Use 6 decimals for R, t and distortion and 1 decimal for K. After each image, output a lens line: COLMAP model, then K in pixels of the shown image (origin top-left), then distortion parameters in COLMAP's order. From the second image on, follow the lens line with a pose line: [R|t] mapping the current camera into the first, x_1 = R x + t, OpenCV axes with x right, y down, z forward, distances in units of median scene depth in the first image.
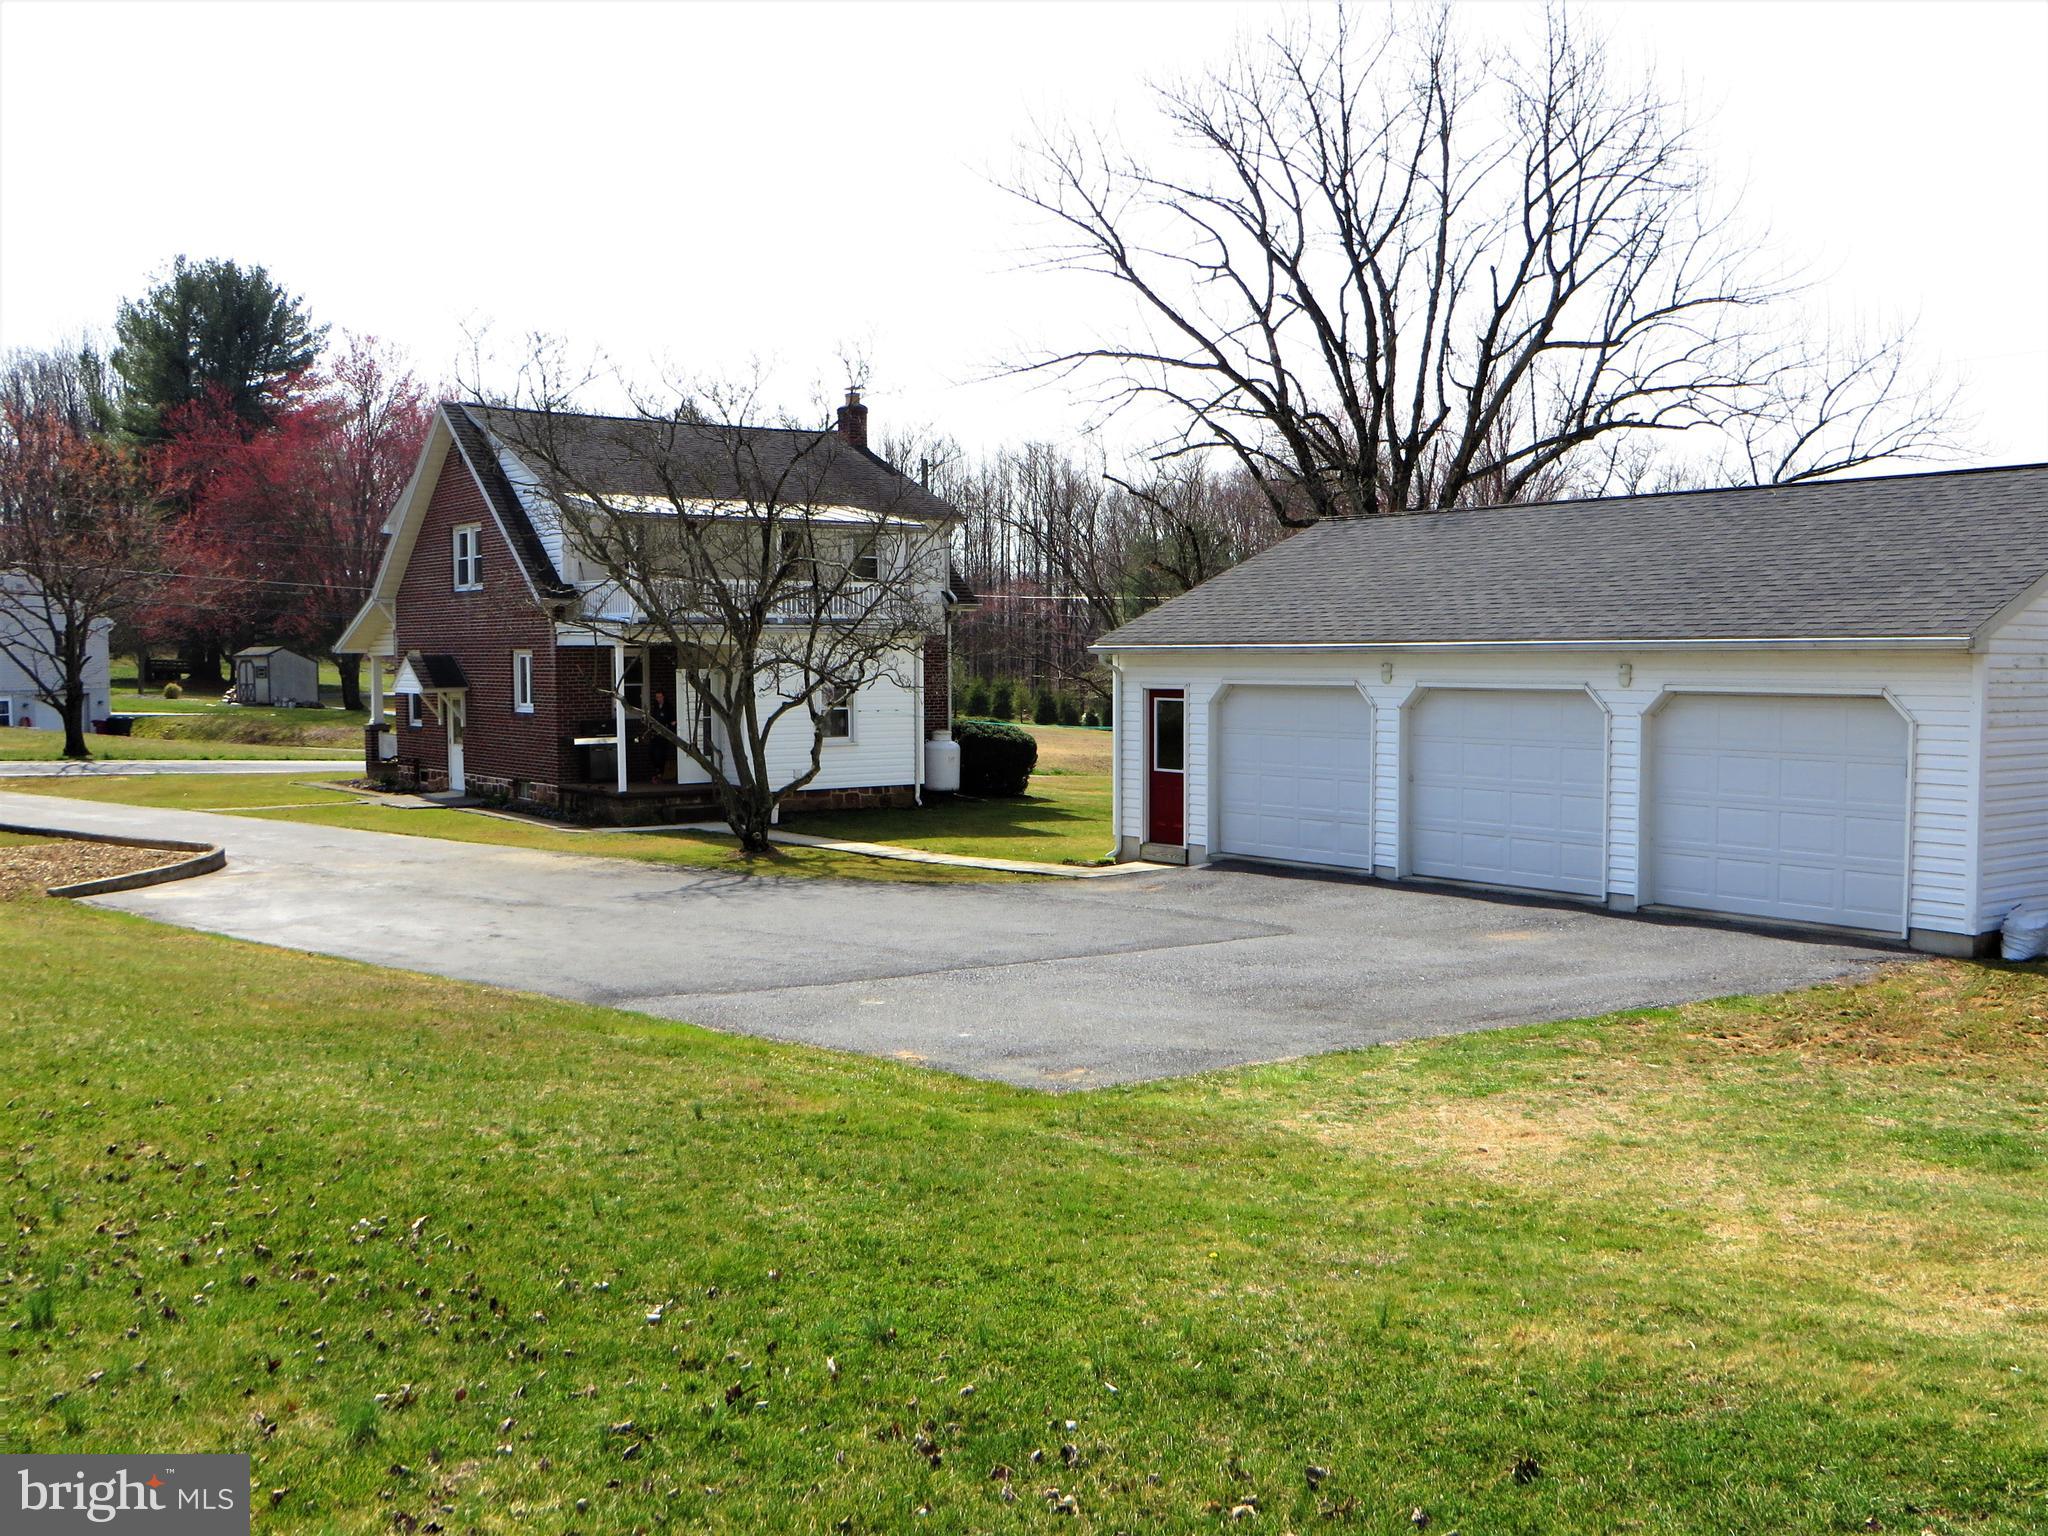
lens RADIAL K [[1894.4, 0, 1024.0], [0, 1894.4, 768.0], [0, 0, 1]] dist [-0.003875, 0.000548]
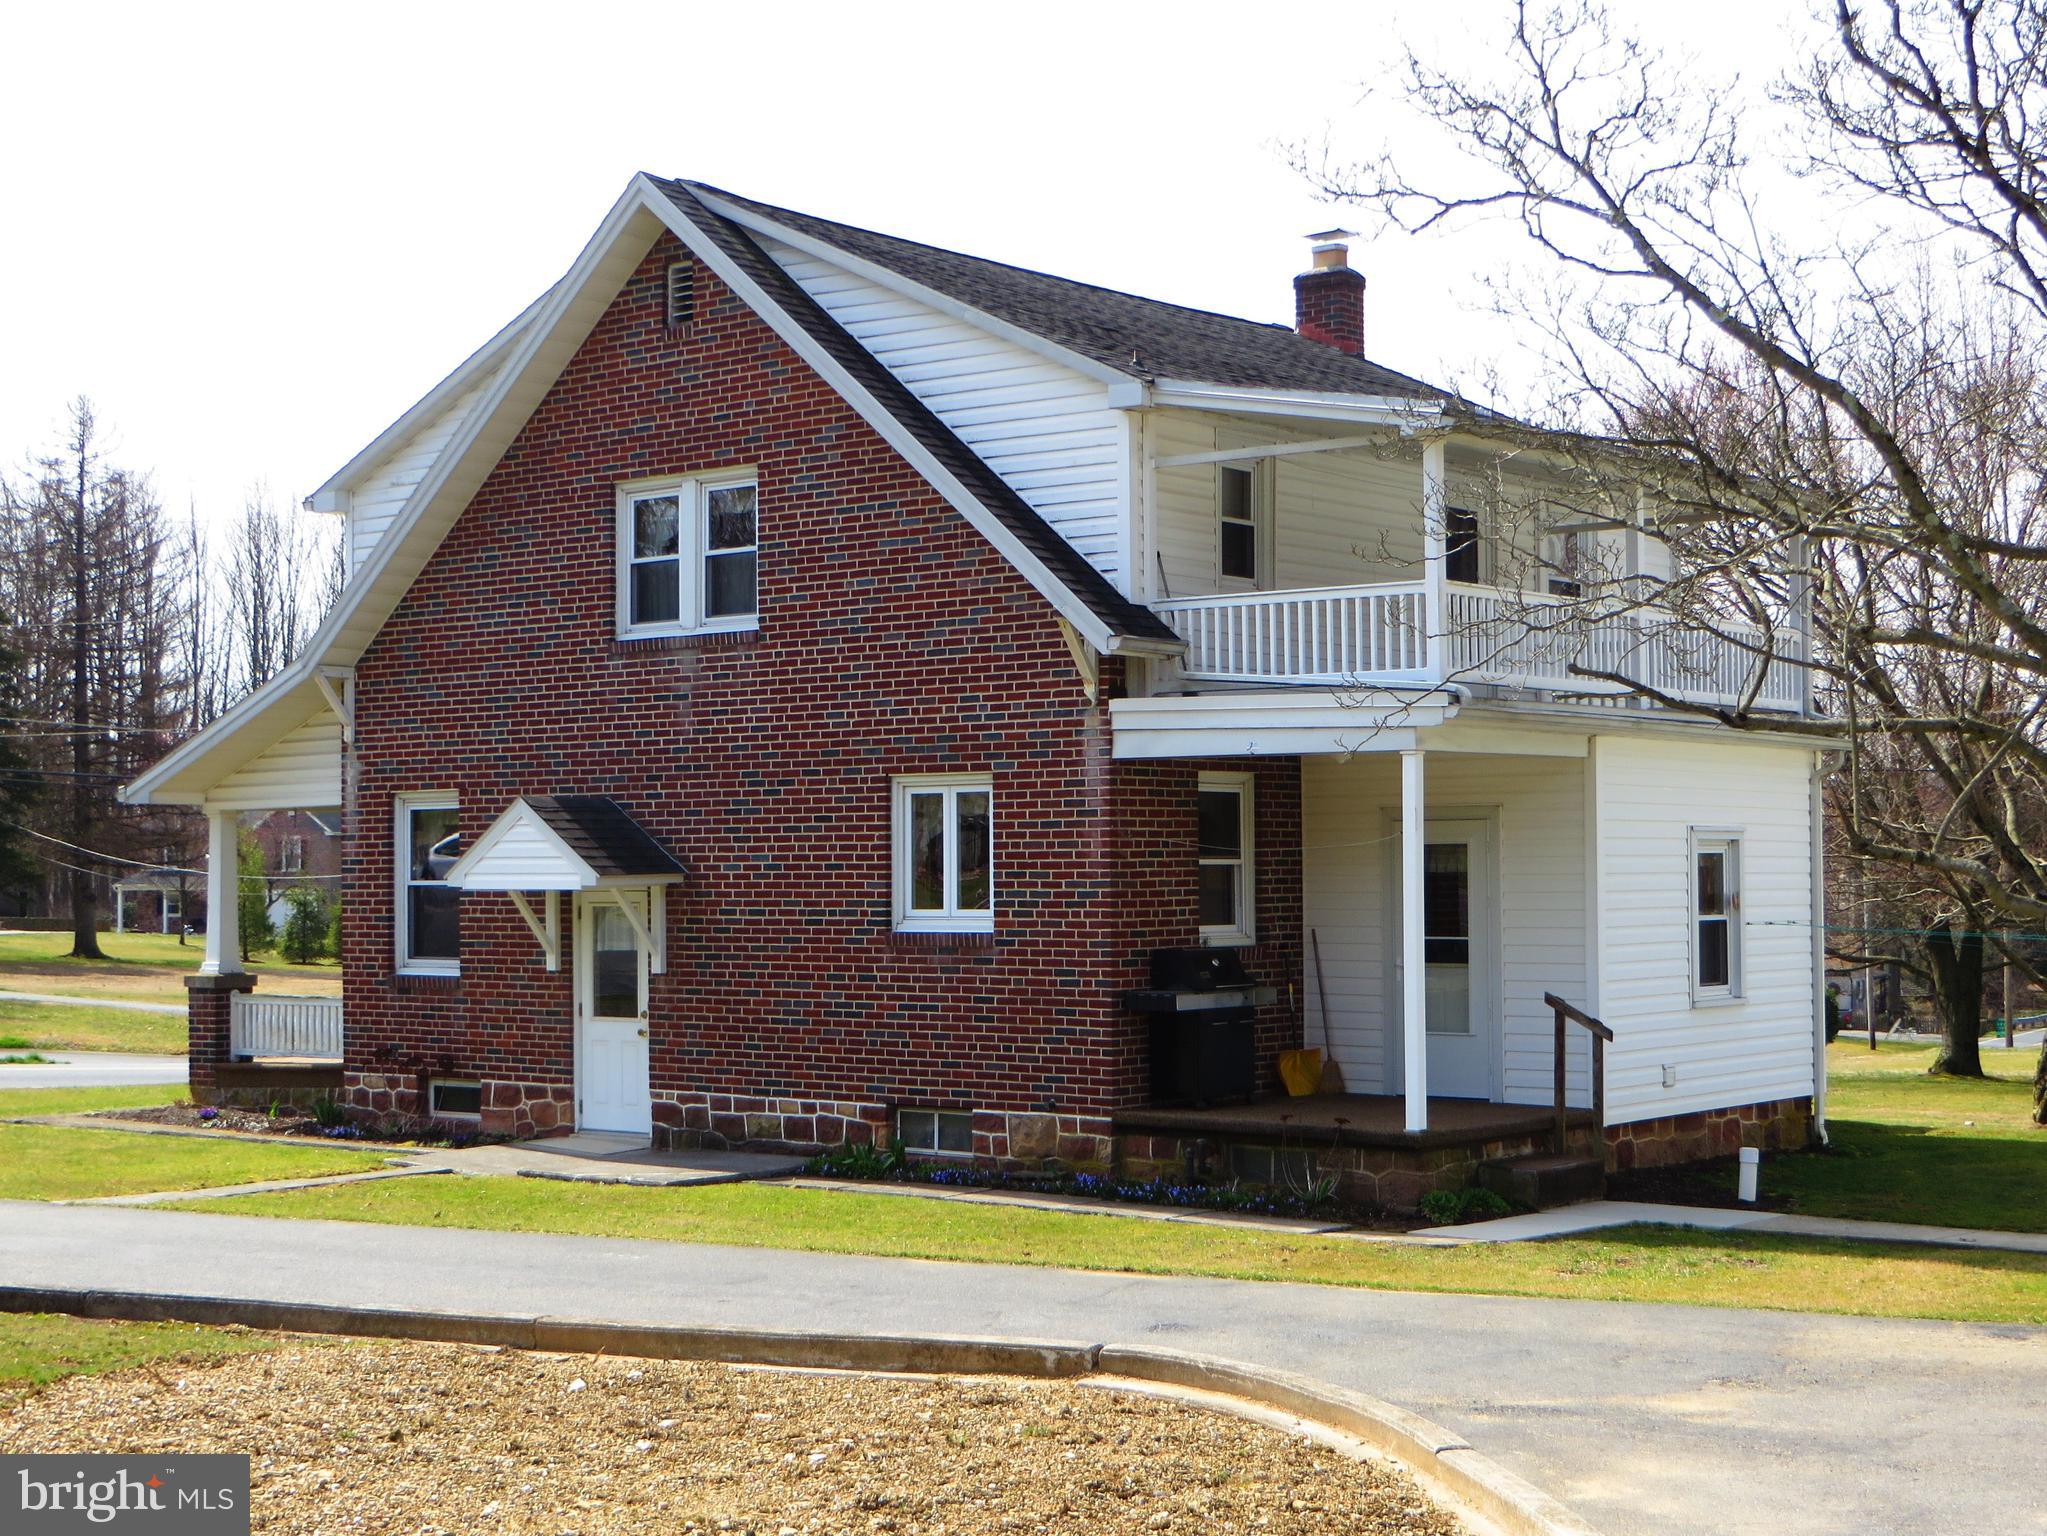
lens RADIAL K [[2938.4, 0, 1023.5], [0, 2938.4, 768.0], [0, 0, 1]] dist [-0.033222, -0.030224]
pose [[0.973519, 0.006920, 0.228501, -0.393847], [0.015674, 0.995169, -0.096917, -0.003819], [-0.228068, 0.097932, 0.968708, 0.405438]]
